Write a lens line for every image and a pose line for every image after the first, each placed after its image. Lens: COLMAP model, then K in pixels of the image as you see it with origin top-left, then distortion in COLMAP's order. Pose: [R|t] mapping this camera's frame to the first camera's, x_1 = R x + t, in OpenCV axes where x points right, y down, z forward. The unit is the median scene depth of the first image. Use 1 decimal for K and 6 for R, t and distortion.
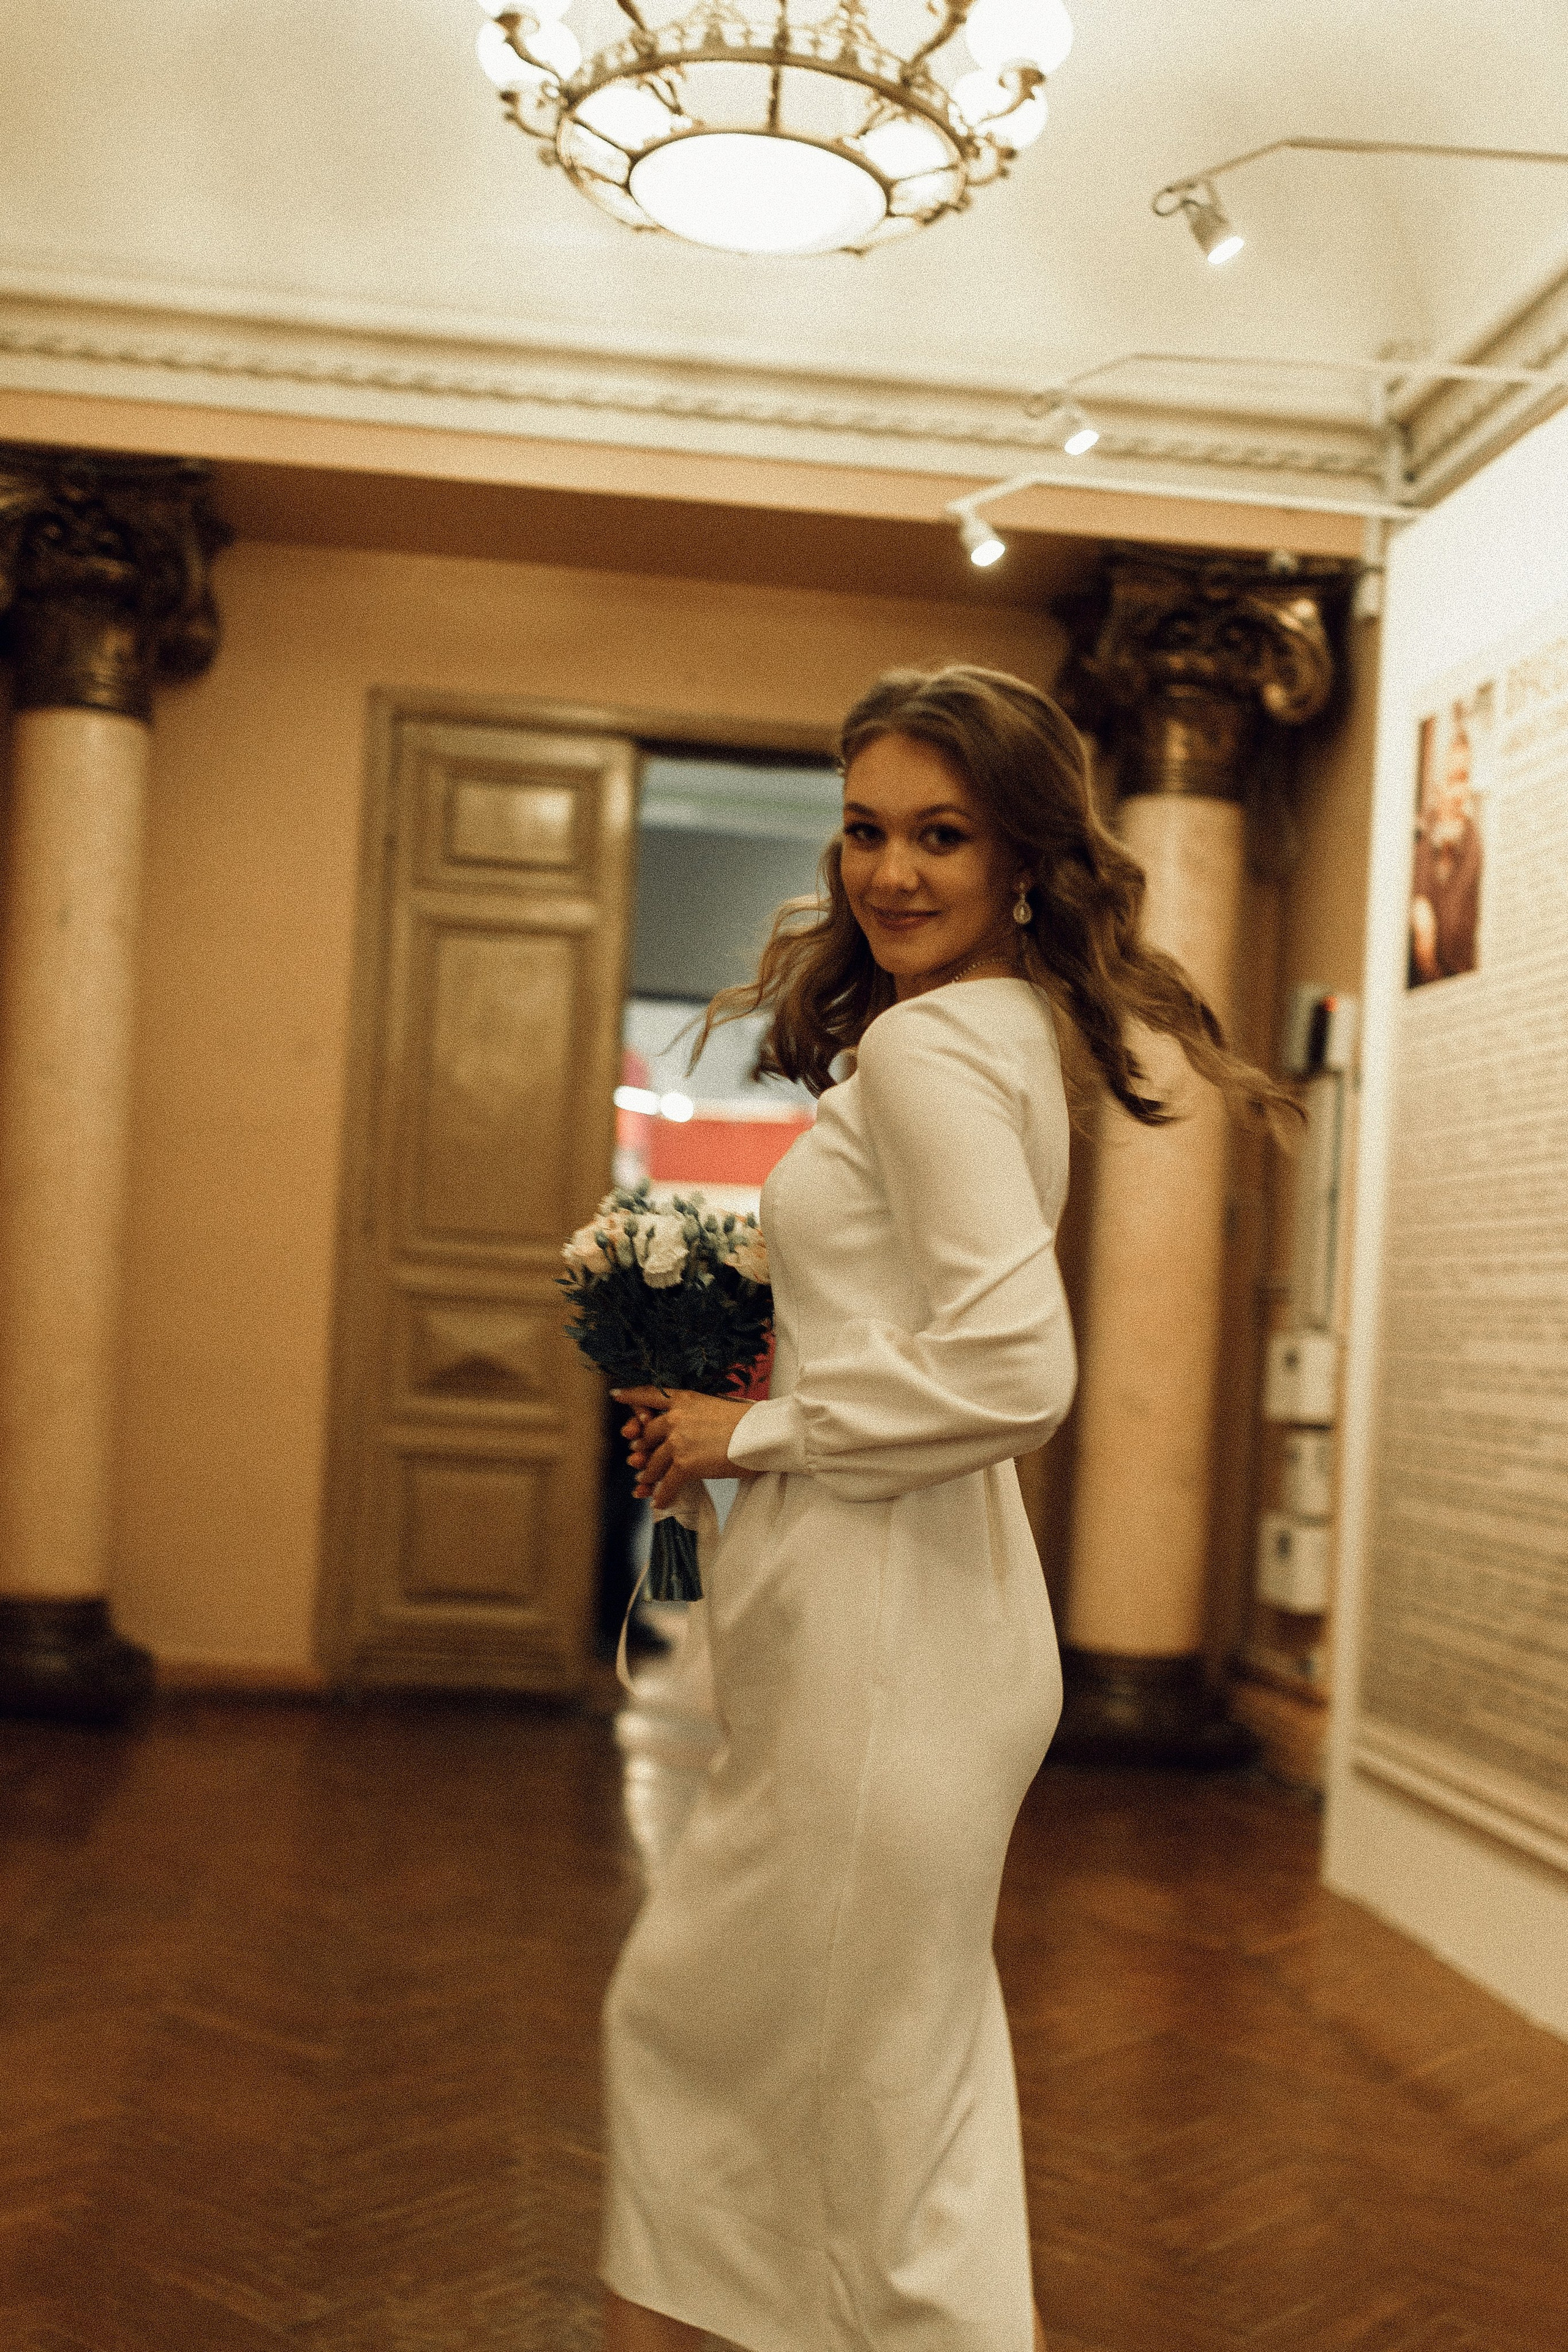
lens RADIAL K [[2667.5, 0, 789.8], [0, 2667.5, 1291.8], [0, 0, 1]] dist [0.000972, 0.000000]
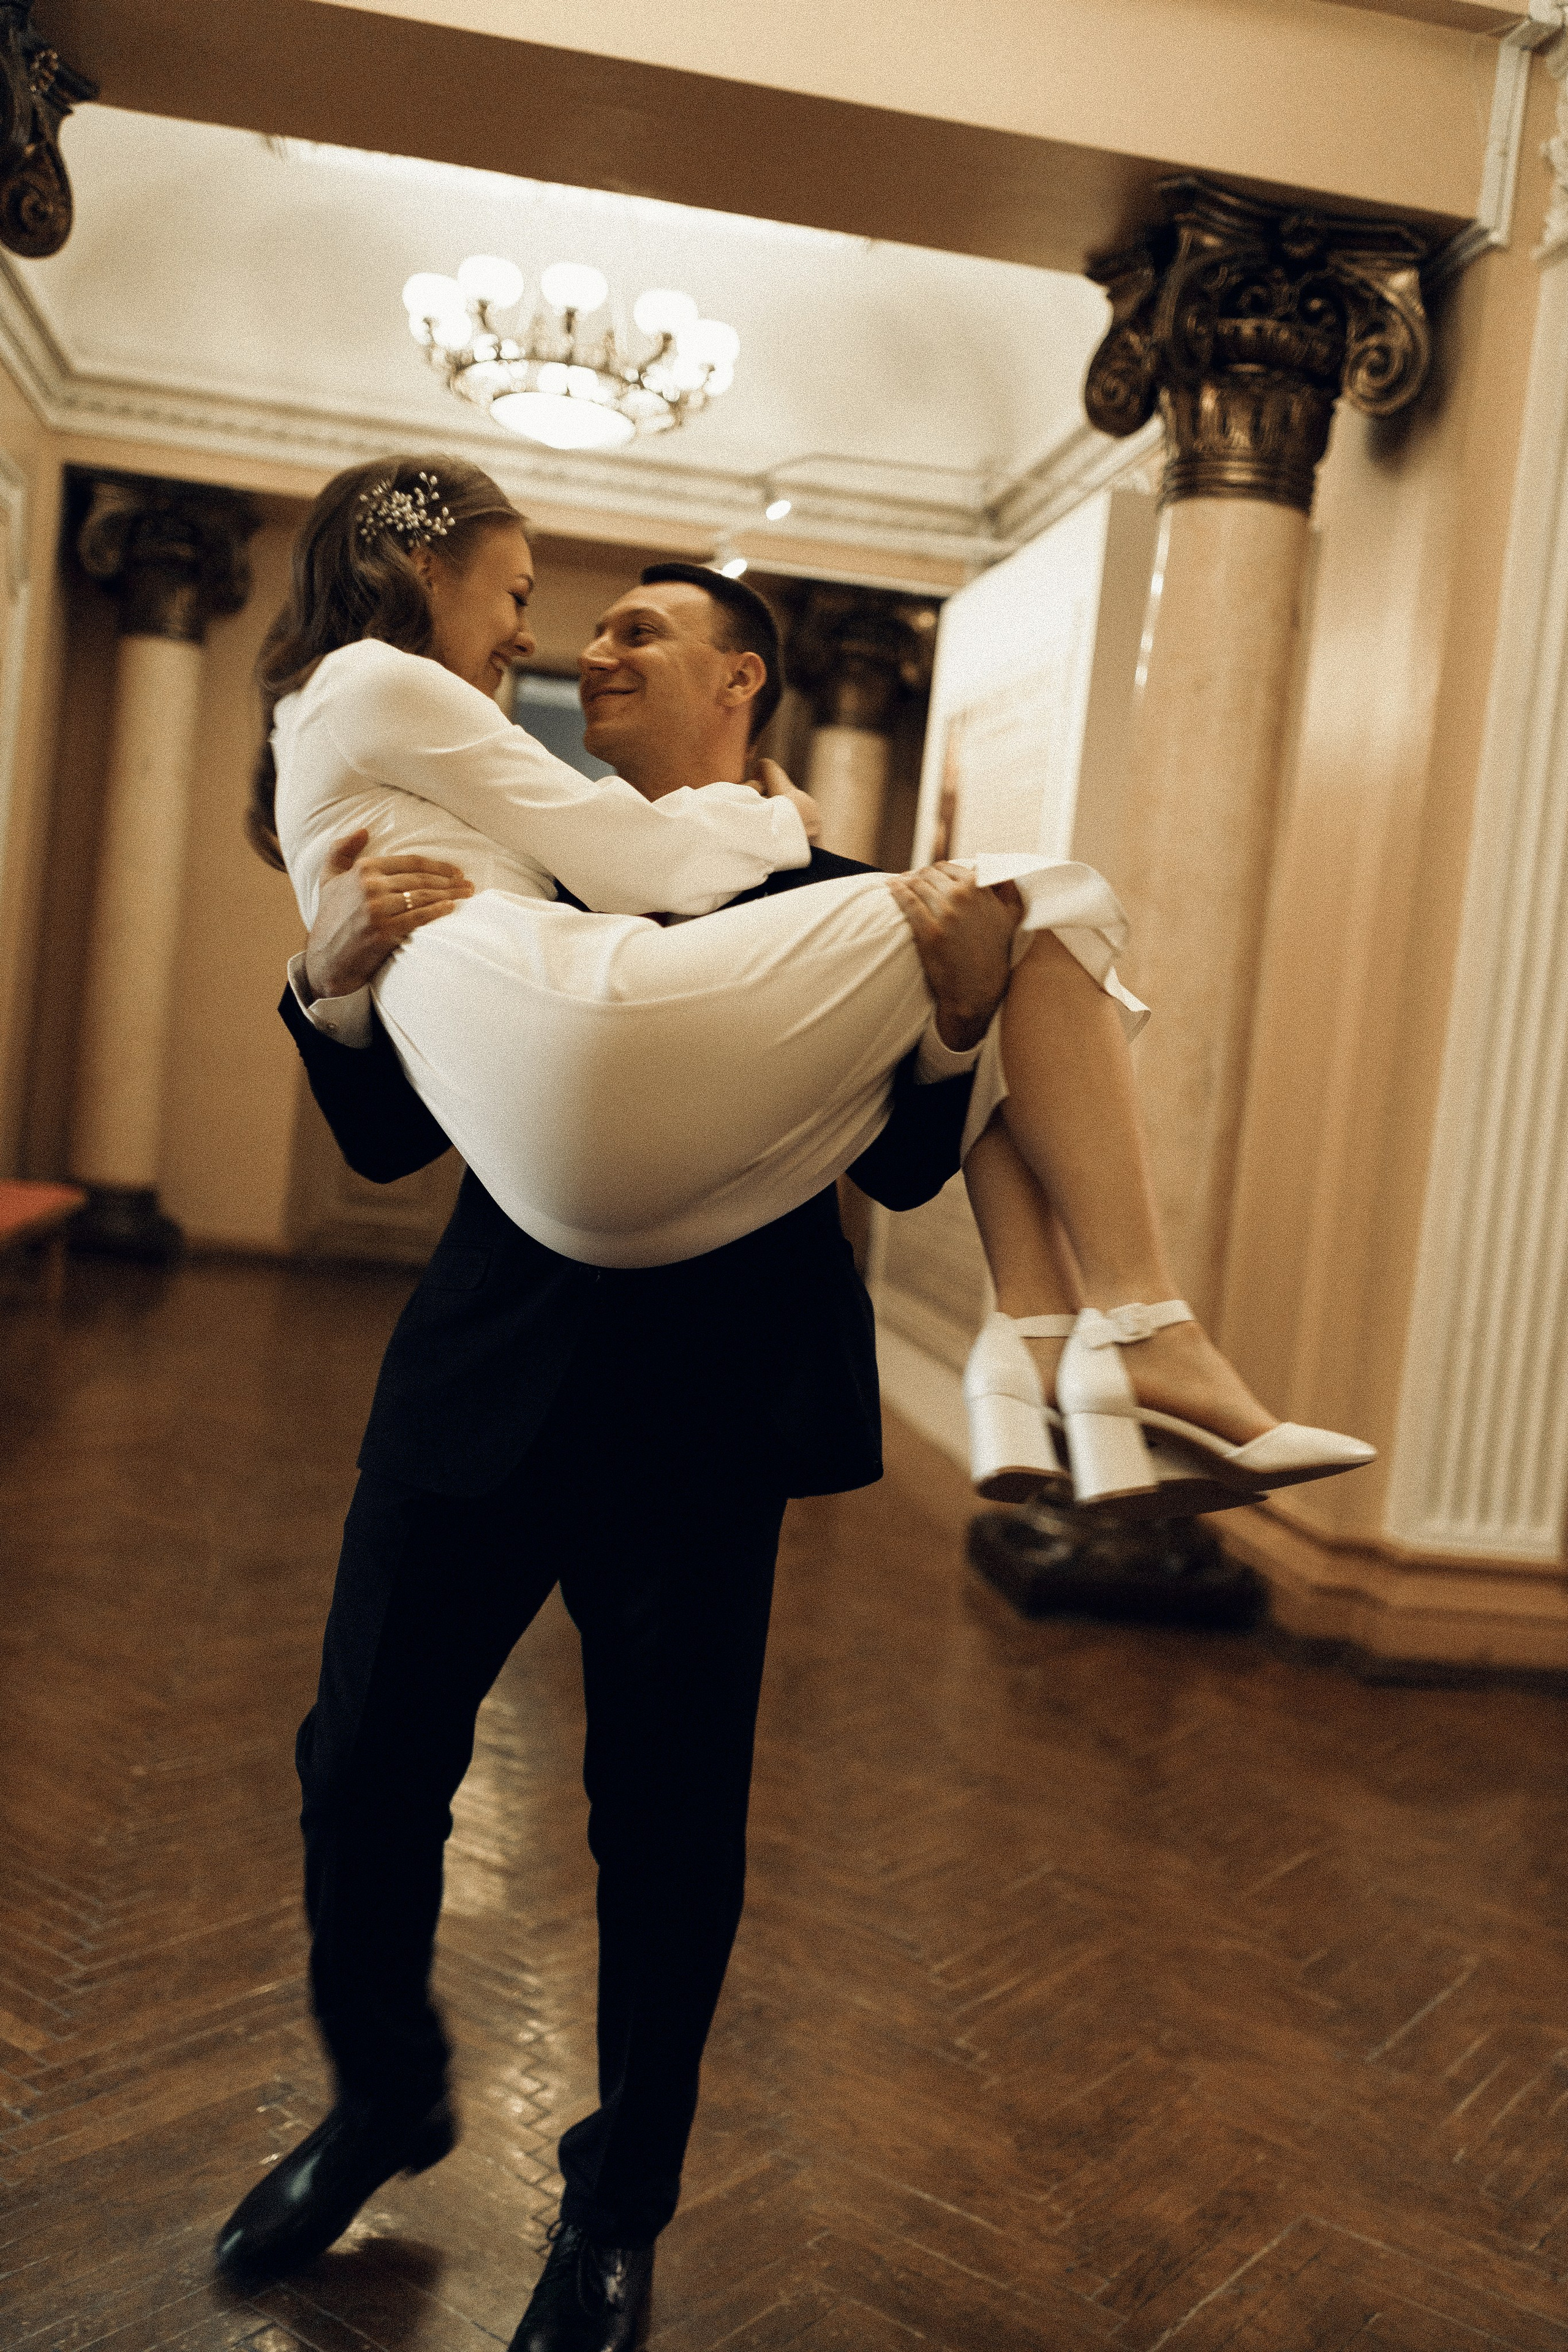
lens RADIAL K [[2269.9, 0, 802.0], [0, 2269.9, 1179.4], [0, 0, 1]] dist [0.005174, 0.000000]
pose [[0.997592, 0.053766, 0.043822, 0.079102], [-0.056672, 0.996074, 0.068013, -0.008011], [-0.039993, -0.070332, 0.996722, -0.415691]]
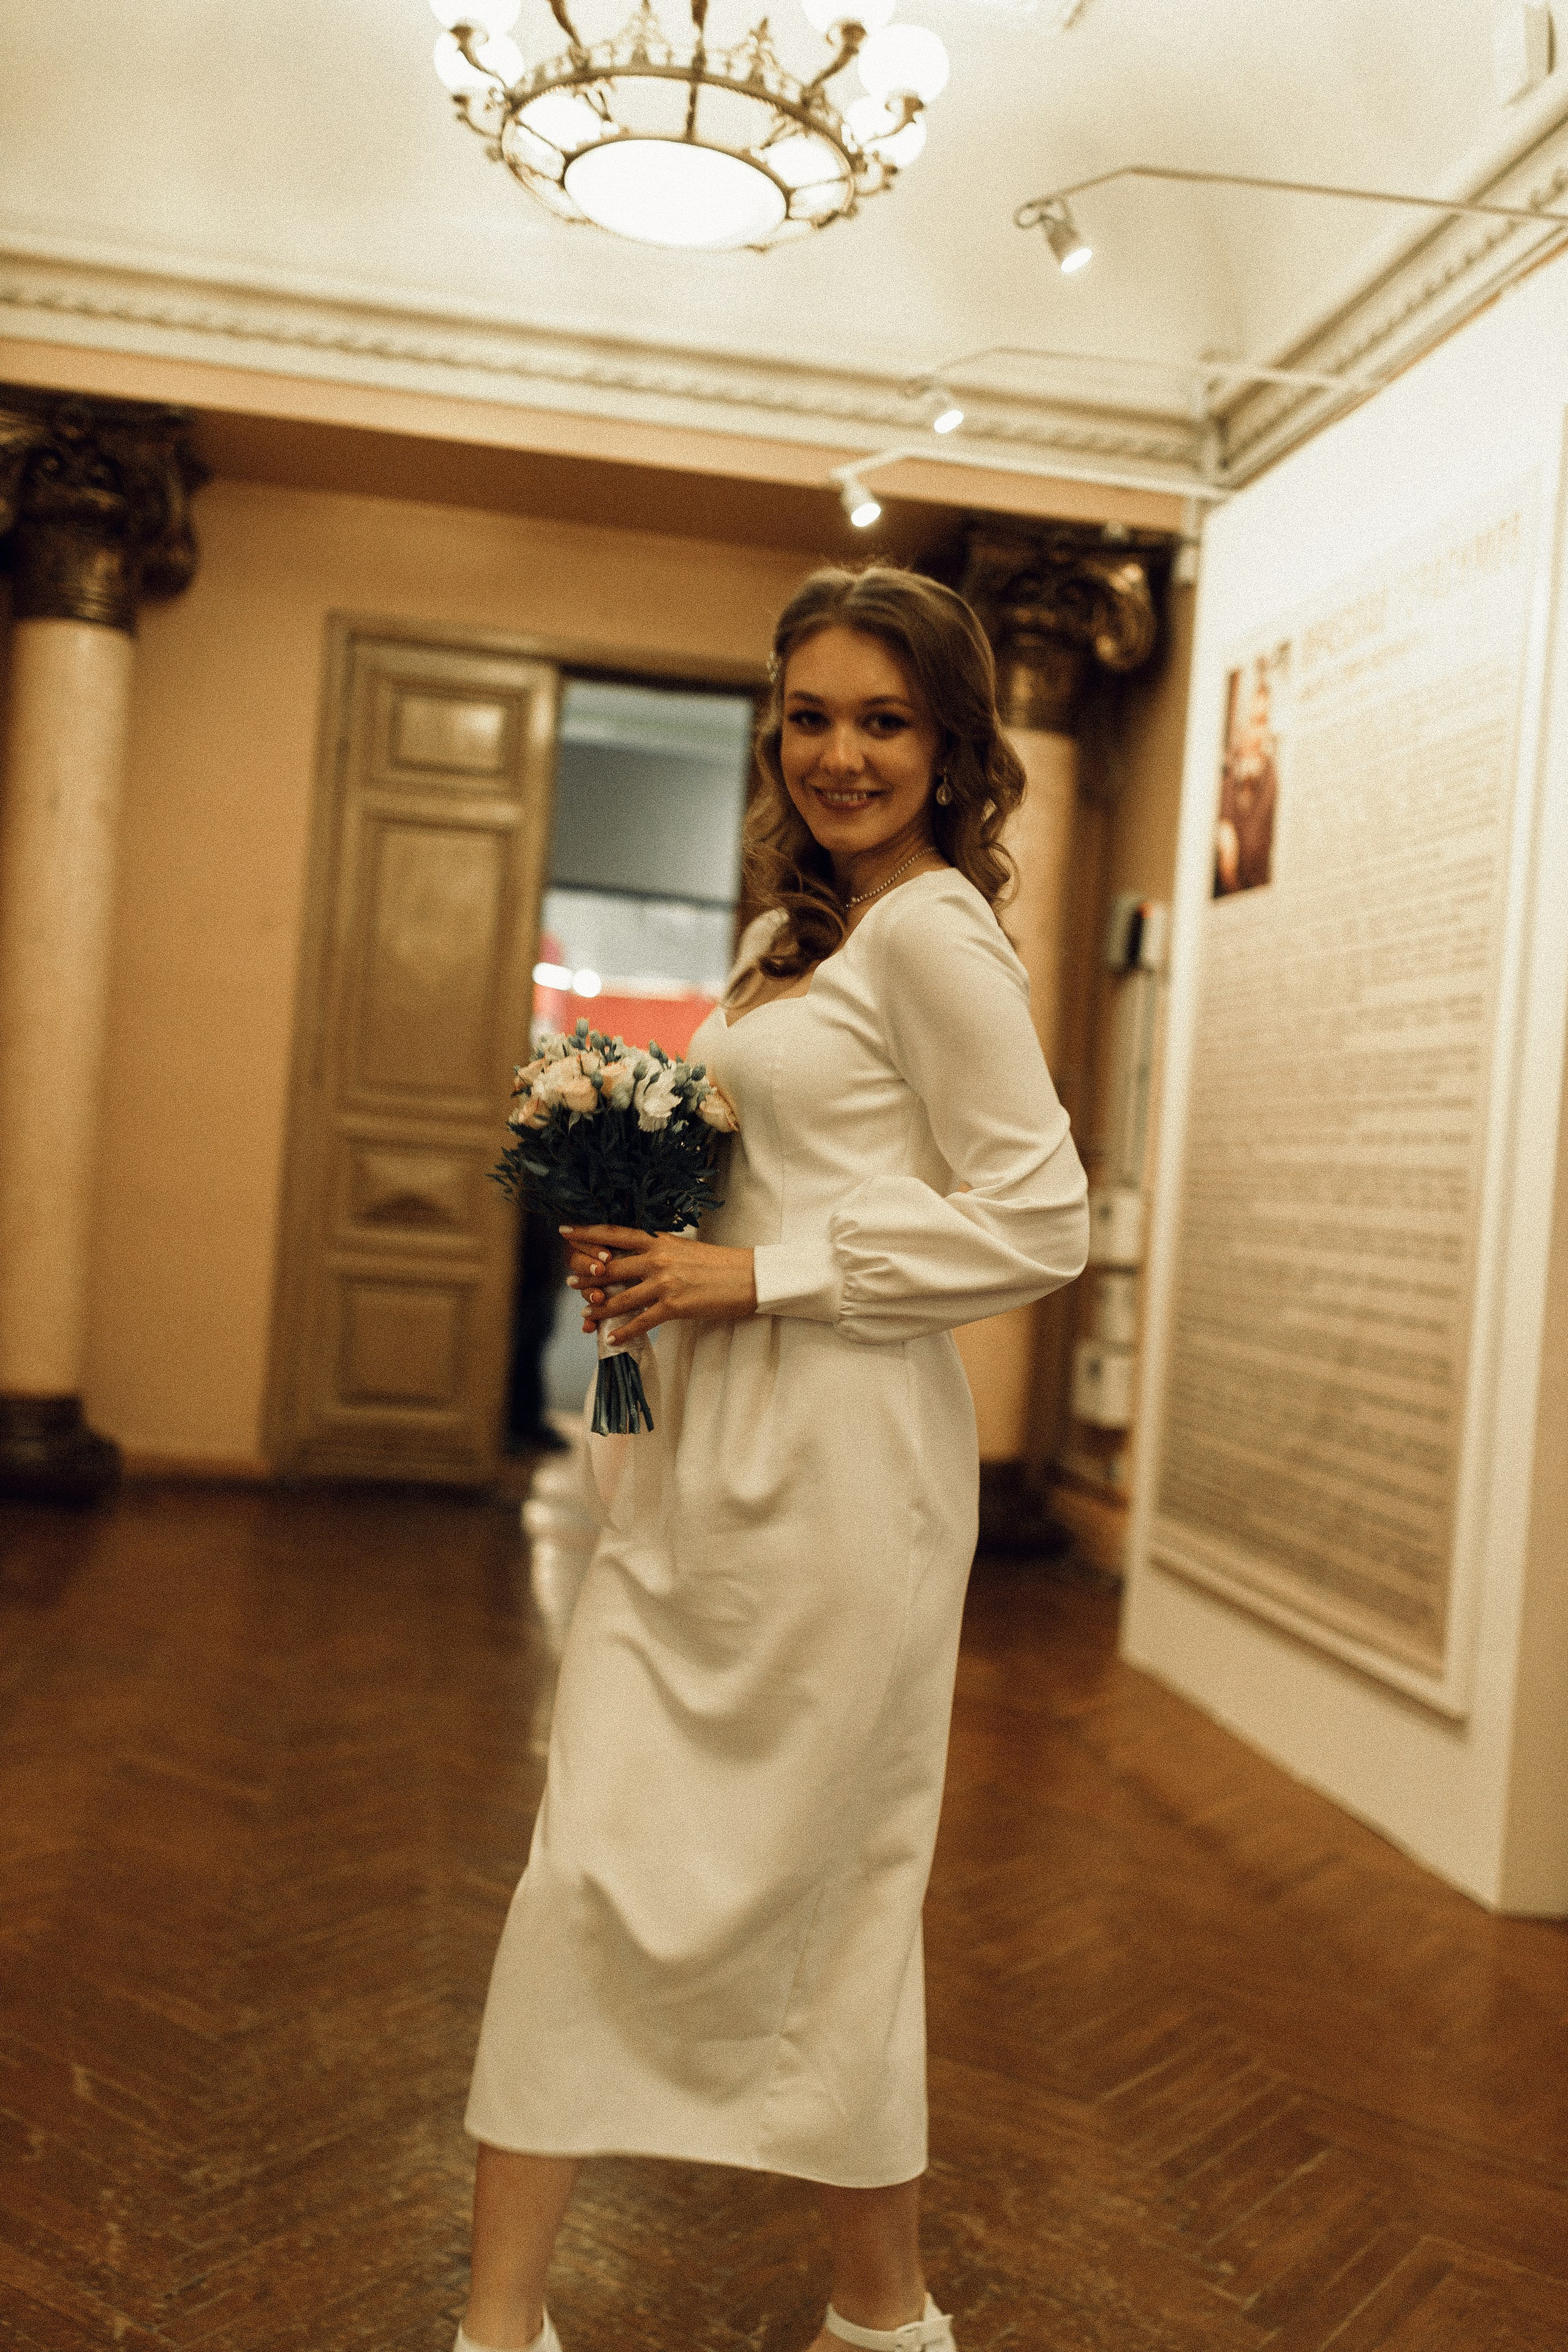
lens RADIAL K [[2269.9, 0, 800.2], [0, 2269.9, 1168.9], [0, 0, 1]] dist [0.005174, 0.000000]
pose [[0.998301, 0.023348, 0.053392, -0.000491], [-0.023930, 0.999661, 0.010289, -0.000578], [-0.053134, -0.011549, 0.998521, 0.006420]]
